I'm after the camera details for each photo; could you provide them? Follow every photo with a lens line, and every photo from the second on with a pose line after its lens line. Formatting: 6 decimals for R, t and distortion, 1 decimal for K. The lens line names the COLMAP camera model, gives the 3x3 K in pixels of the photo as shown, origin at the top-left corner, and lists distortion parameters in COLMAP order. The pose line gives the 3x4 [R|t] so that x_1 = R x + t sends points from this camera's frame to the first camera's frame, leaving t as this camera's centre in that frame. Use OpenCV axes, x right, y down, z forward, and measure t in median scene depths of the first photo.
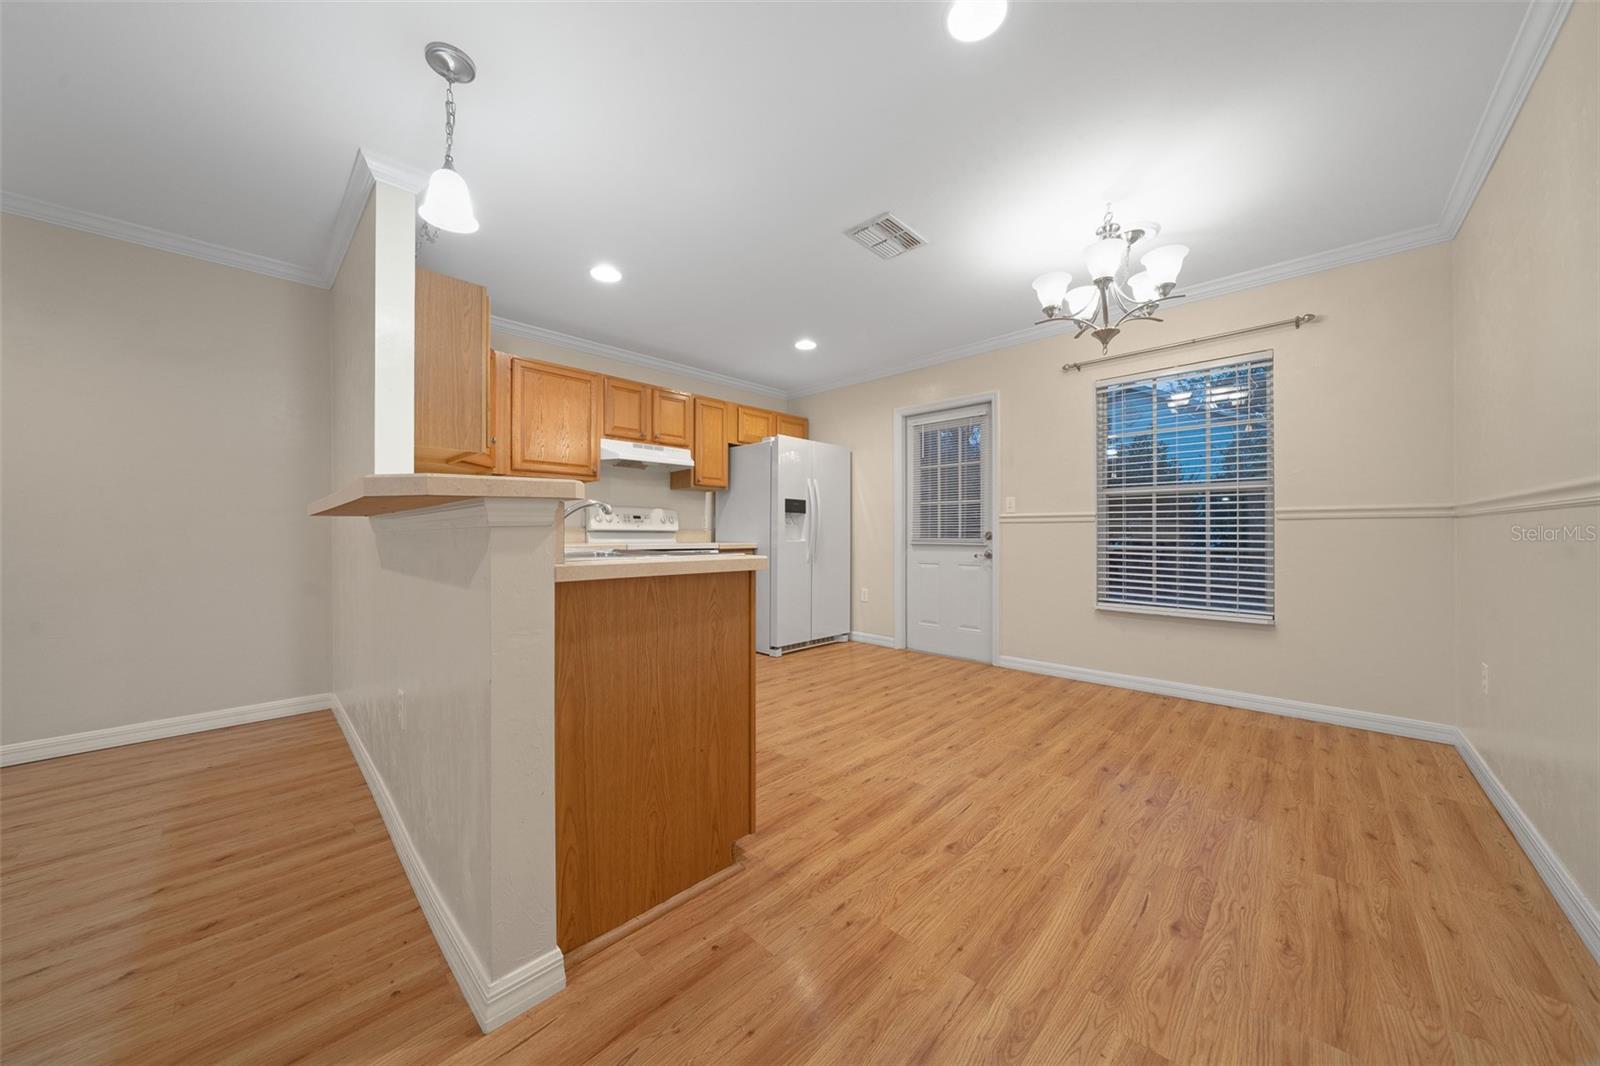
lens RADIAL K [[545.8, 0, 801.2], [0, 545.8, 528.4], [0, 0, 1]] dist [-0.003493, -0.000298]
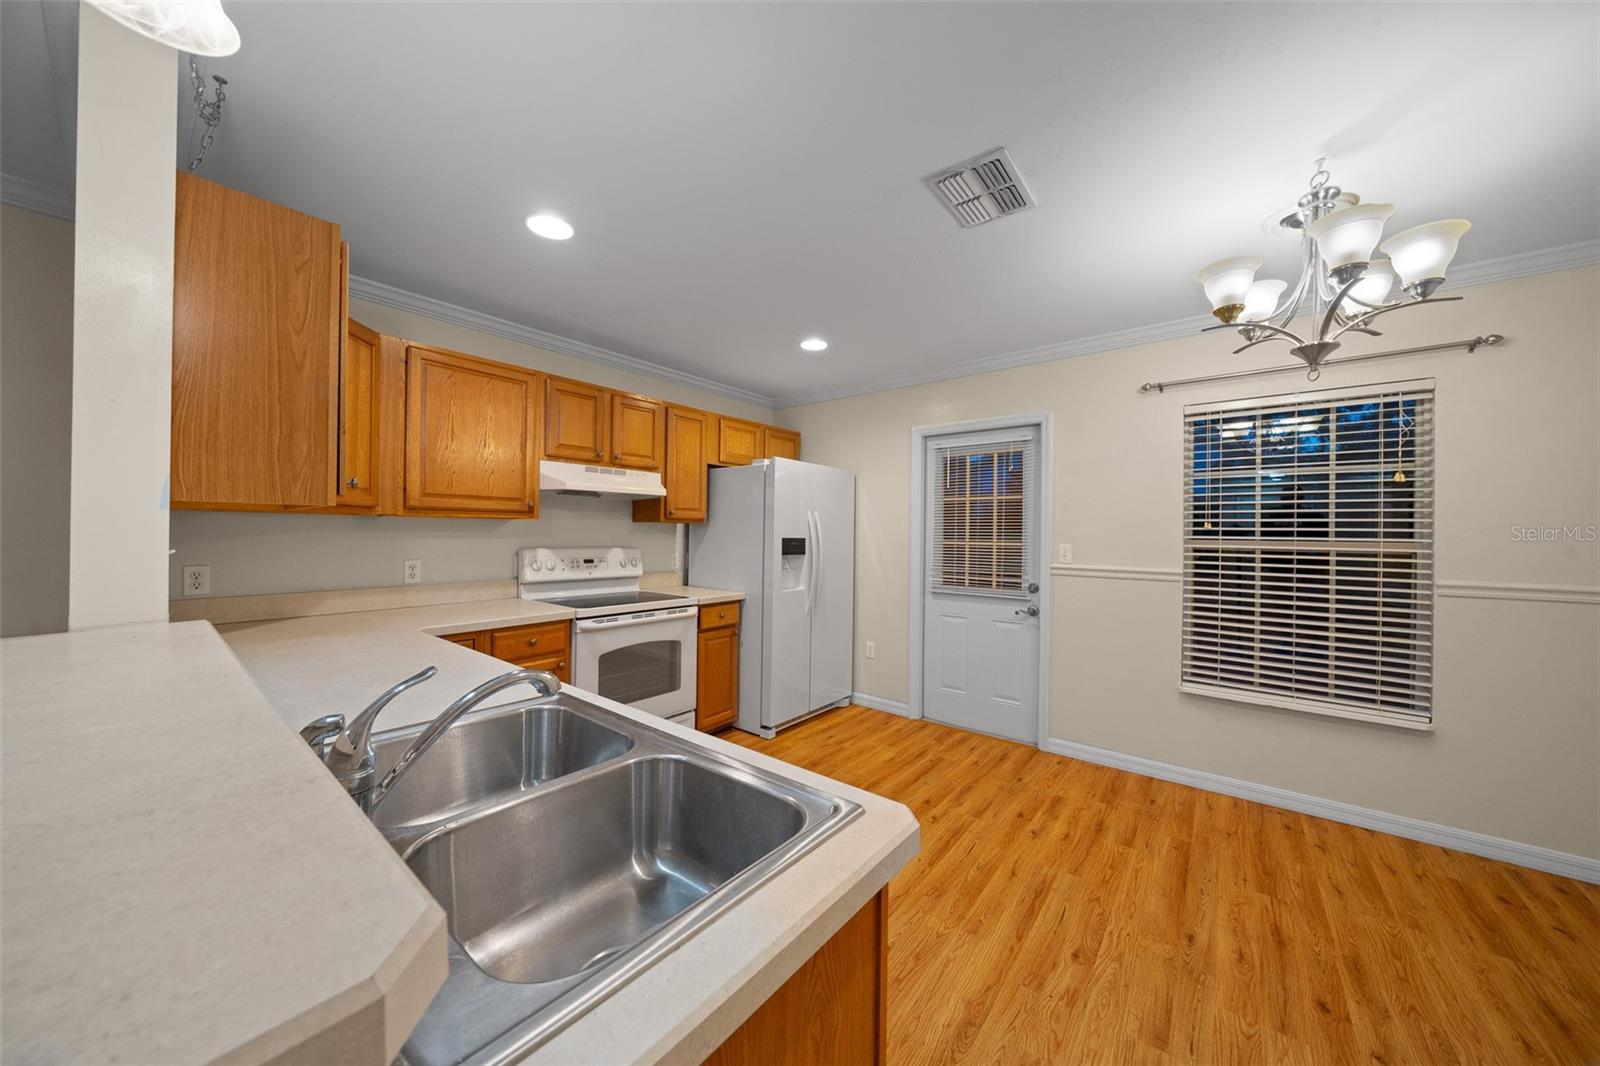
lens RADIAL K [[545.8, 0, 801.5], [0, 545.8, 529.3], [0, 0, 1]] dist [-0.003493, -0.000298]
pose [[0.995585, 0.012218, 0.093063, -0.101531], [-0.012549, 0.999917, 0.002967, -0.094131], [-0.093019, -0.004122, 0.995656, 0.283385]]
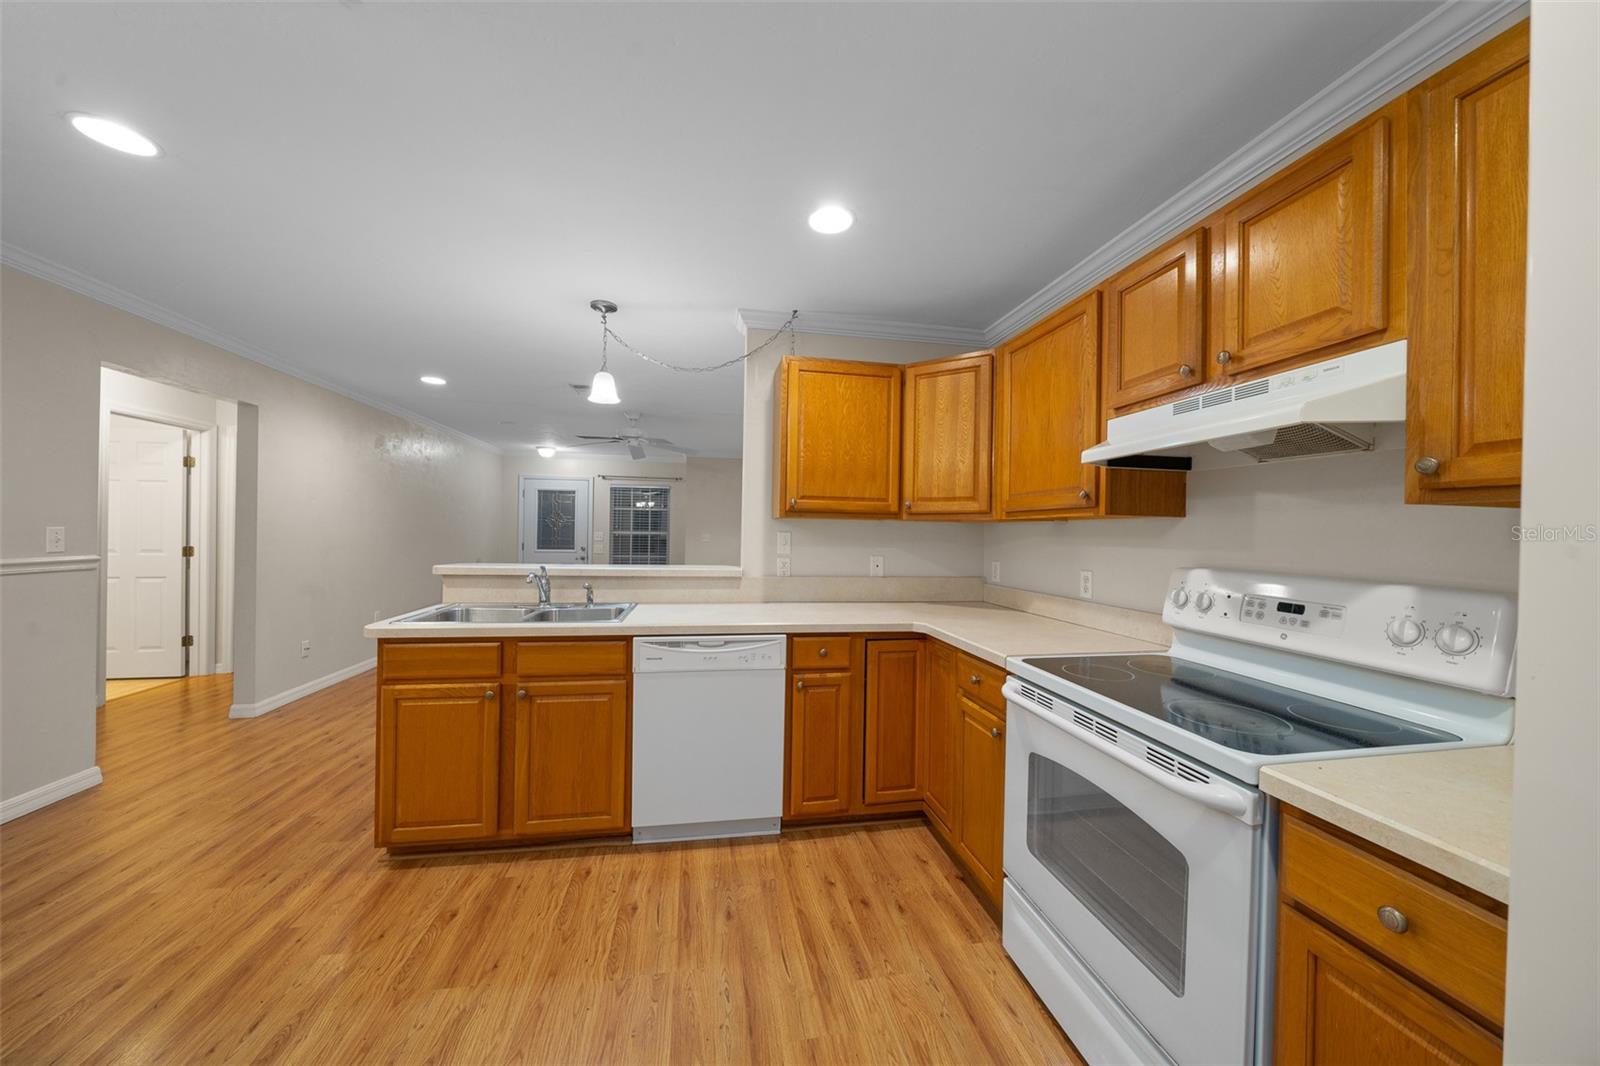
lens RADIAL K [[545.8, 0, 795.4], [0, 545.8, 531.3], [0, 0, 1]] dist [-0.003493, -0.000298]
pose [[-0.595377, -0.011676, -0.803362, 0.175024], [-0.010073, 0.999924, -0.007067, -0.080780], [0.803383, 0.003885, -0.595450, 1.261322]]
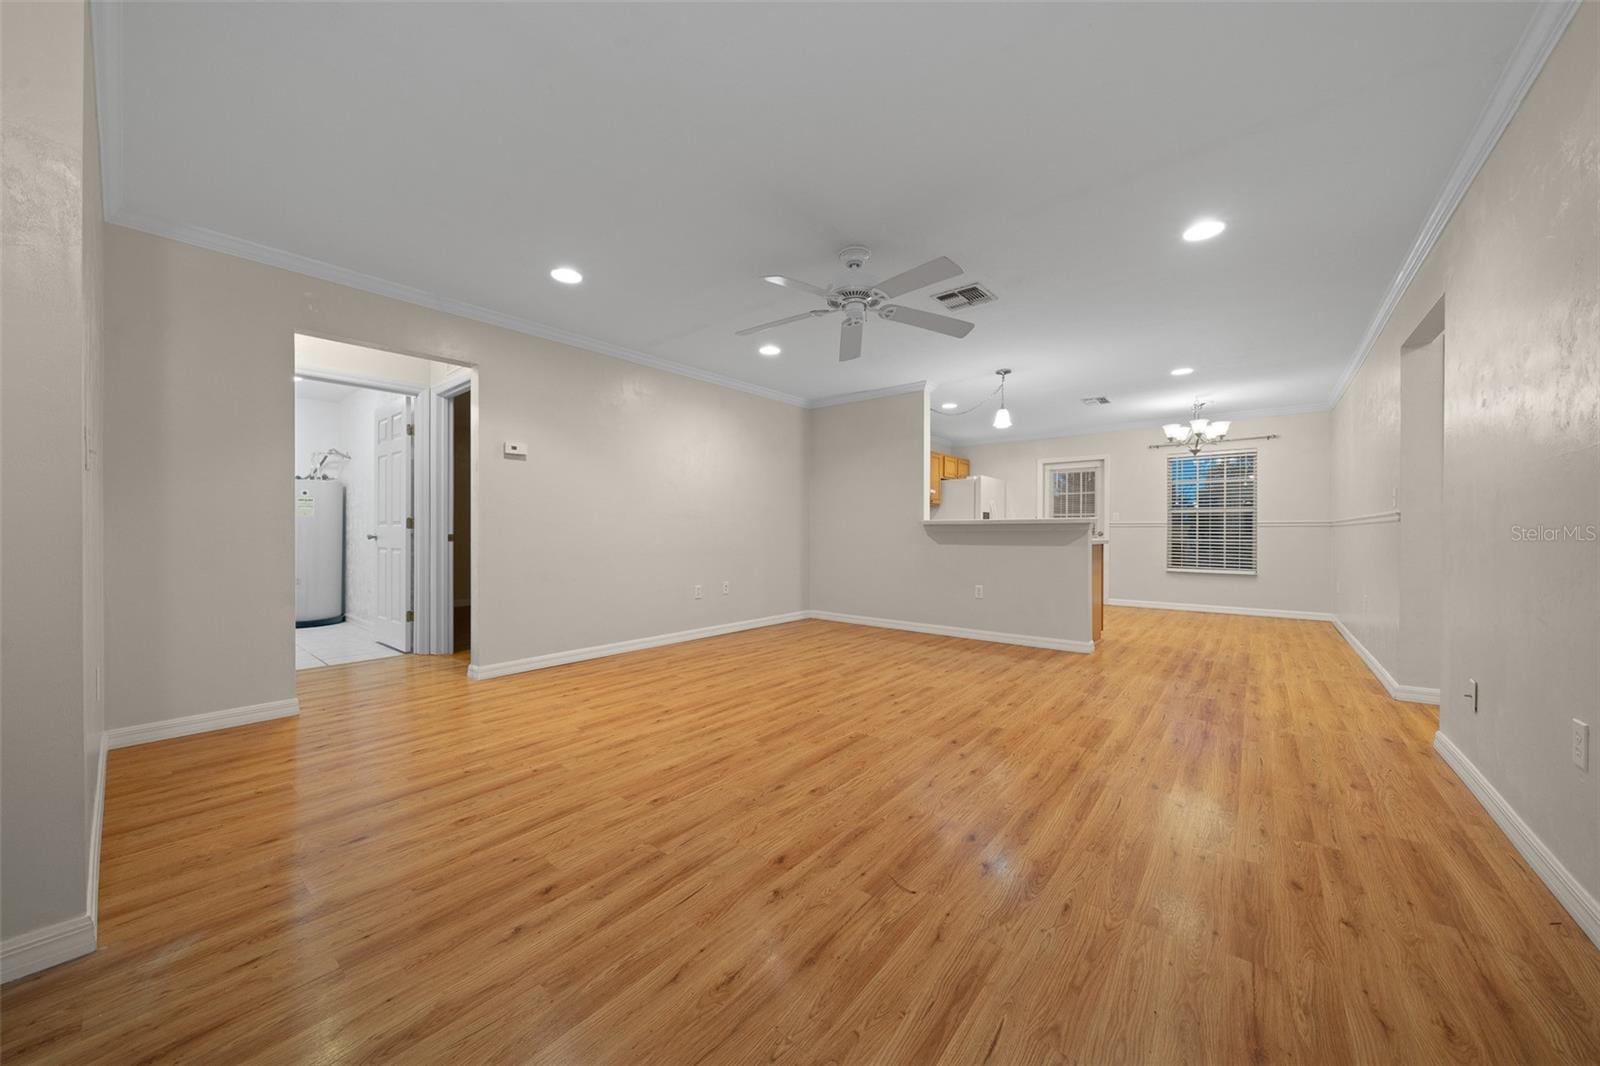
lens RADIAL K [[545.8, 0, 795.4], [0, 545.8, 531.8], [0, 0, 1]] dist [-0.003493, -0.000298]
pose [[0.998541, 0.006870, 0.053565, -0.990799], [-0.007390, 0.999927, 0.009511, -0.003342], [-0.053496, -0.009893, 0.998519, -0.977188]]
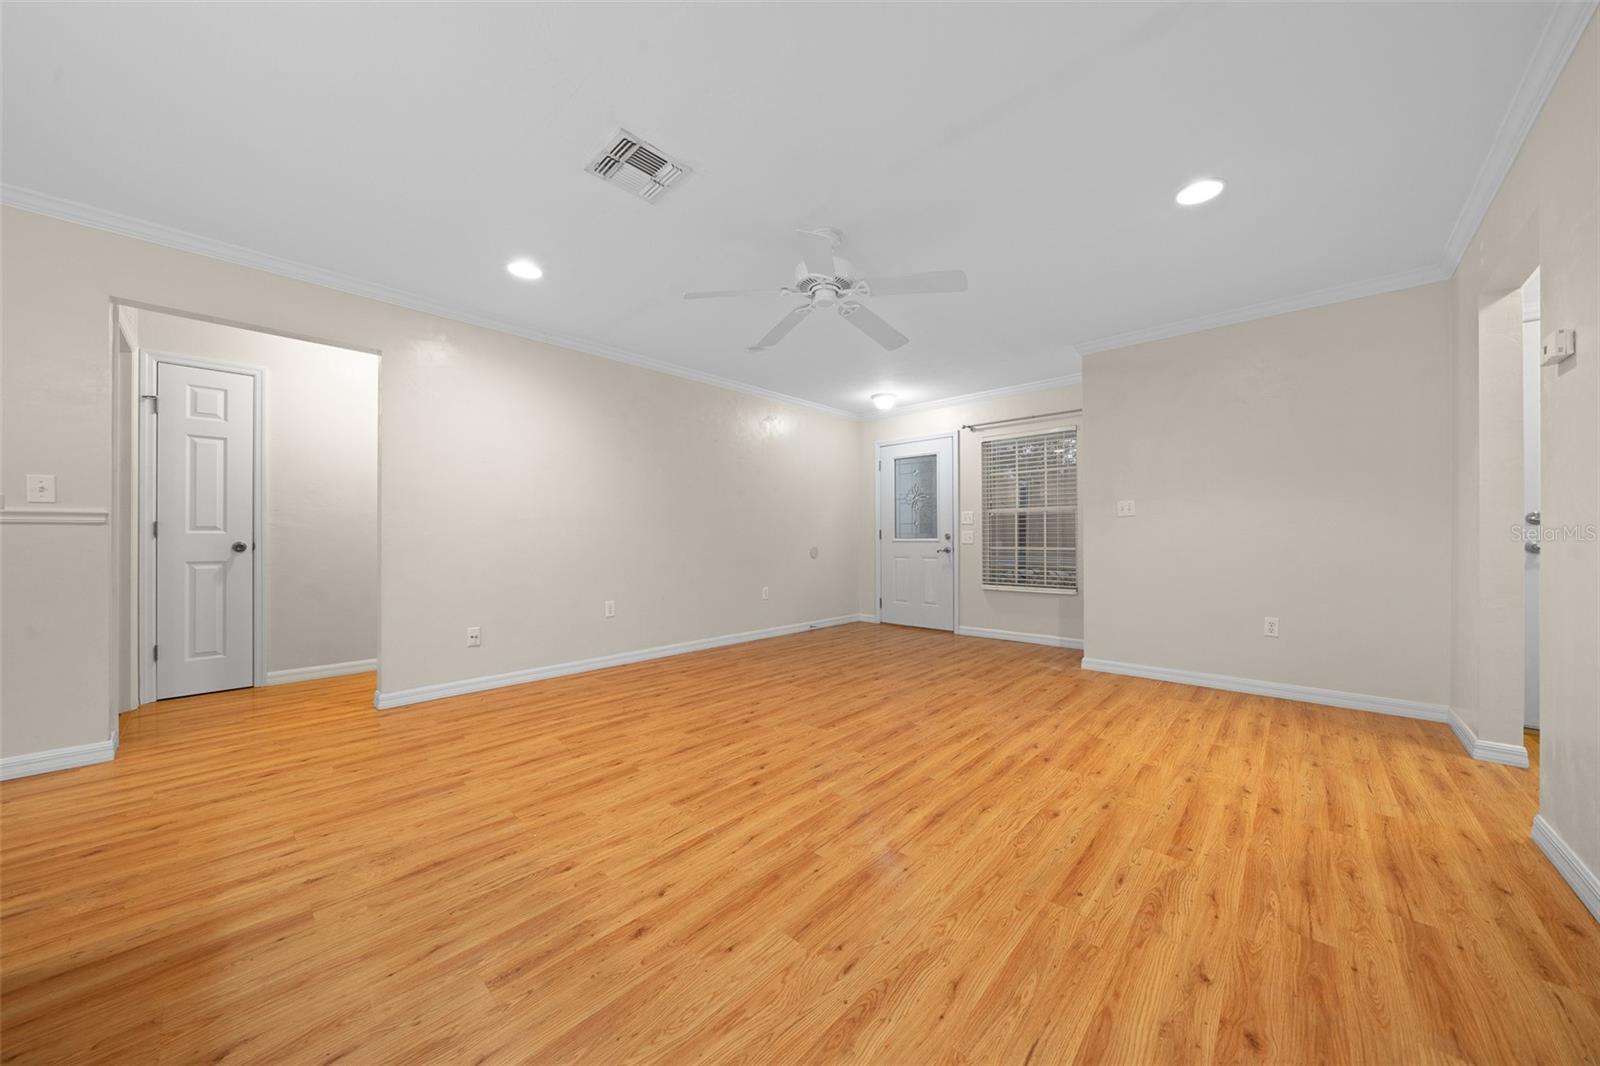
lens RADIAL K [[545.8, 0, 817.6], [0, 545.8, 551.0], [0, 0, 1]] dist [-0.003493, -0.000298]
pose [[-0.999653, 0.003535, -0.026099, -0.817174], [0.003022, 0.999802, 0.019677, 0.002404], [0.026164, 0.019591, -0.999466, 0.698433]]
